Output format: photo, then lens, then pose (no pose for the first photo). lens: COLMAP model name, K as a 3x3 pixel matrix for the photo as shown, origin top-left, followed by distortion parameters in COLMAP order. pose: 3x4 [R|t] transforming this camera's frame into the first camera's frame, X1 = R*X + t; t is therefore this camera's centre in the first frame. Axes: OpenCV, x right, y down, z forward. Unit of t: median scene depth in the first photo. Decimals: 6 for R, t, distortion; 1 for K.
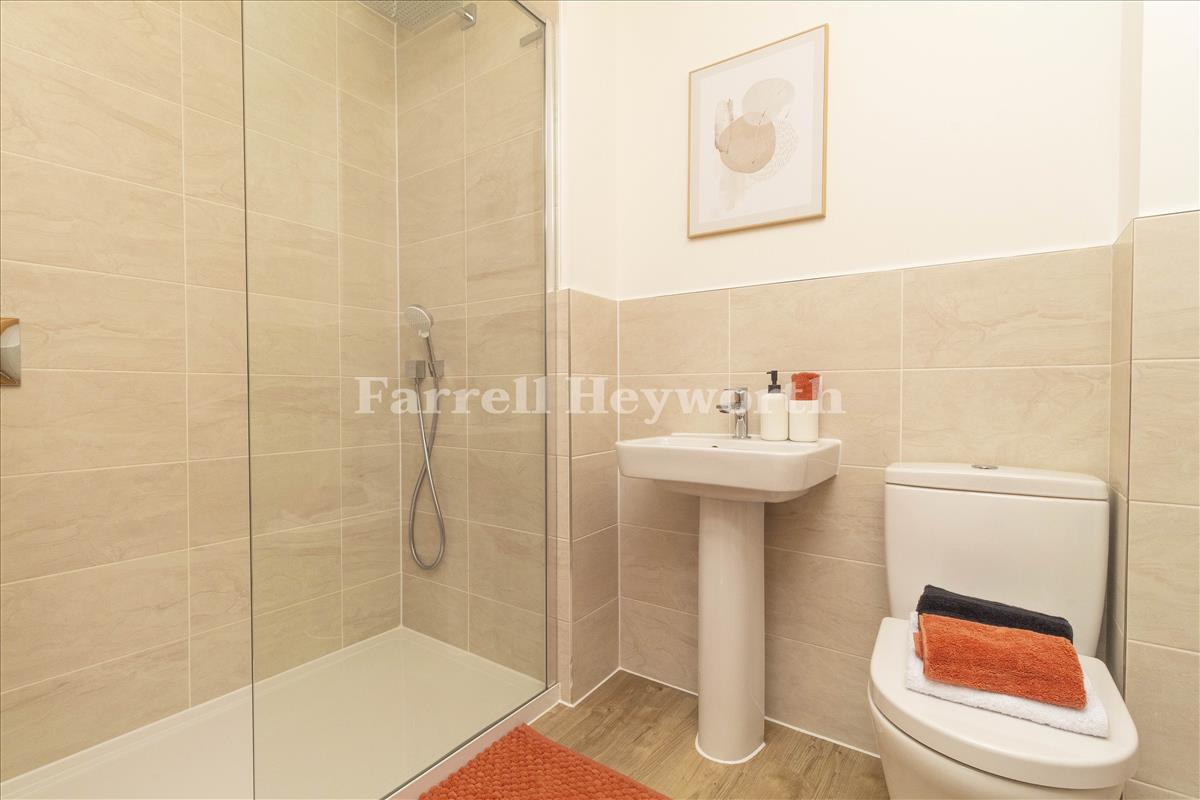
lens RADIAL K [[559.7, 0, 600.0], [0, 559.7, 400.0], [0, 0, 1]] dist [-0.000879, 0.000084]
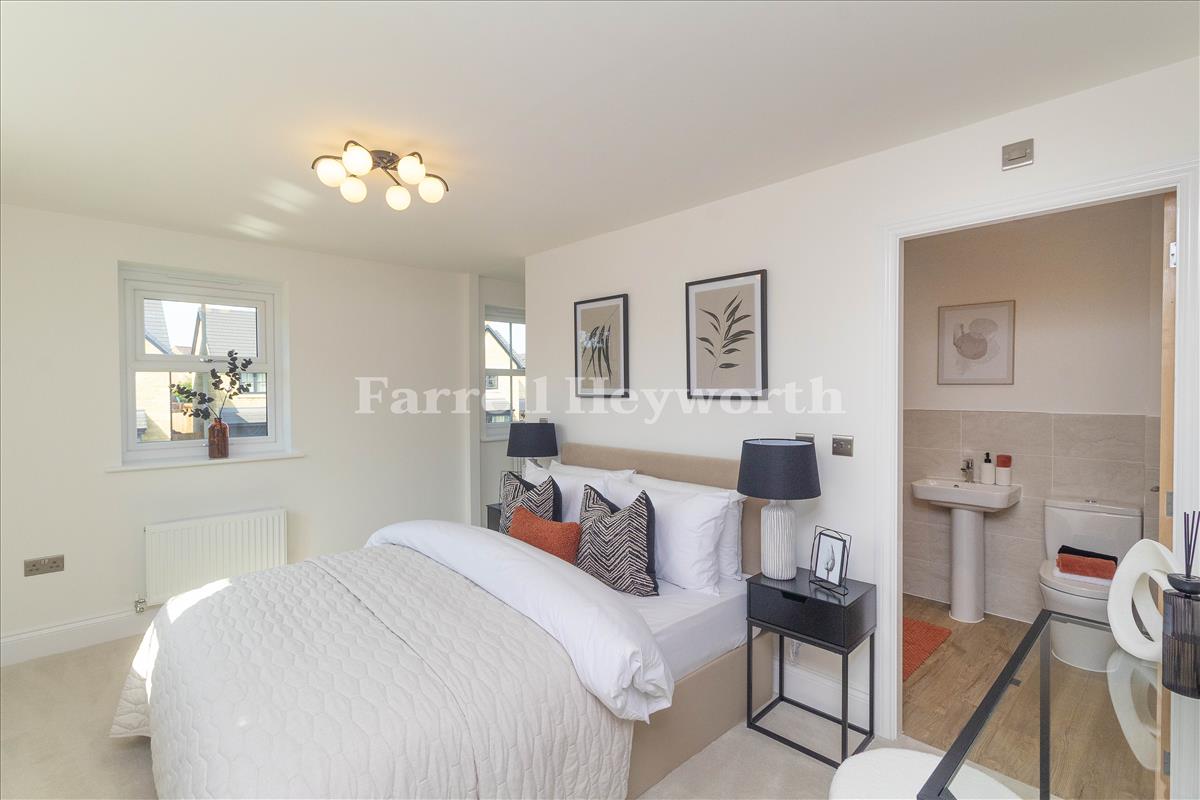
lens RADIAL K [[559.1, 0, 600.0], [0, 559.1, 400.0], [0, 0, 1]] dist [0.000827, -0.000250]
pose [[0.980803, -0.001279, -0.194995, -0.775383], [0.001663, 0.999997, 0.001806, -0.272259], [0.194992, -0.002096, 0.980803, -1.498844]]
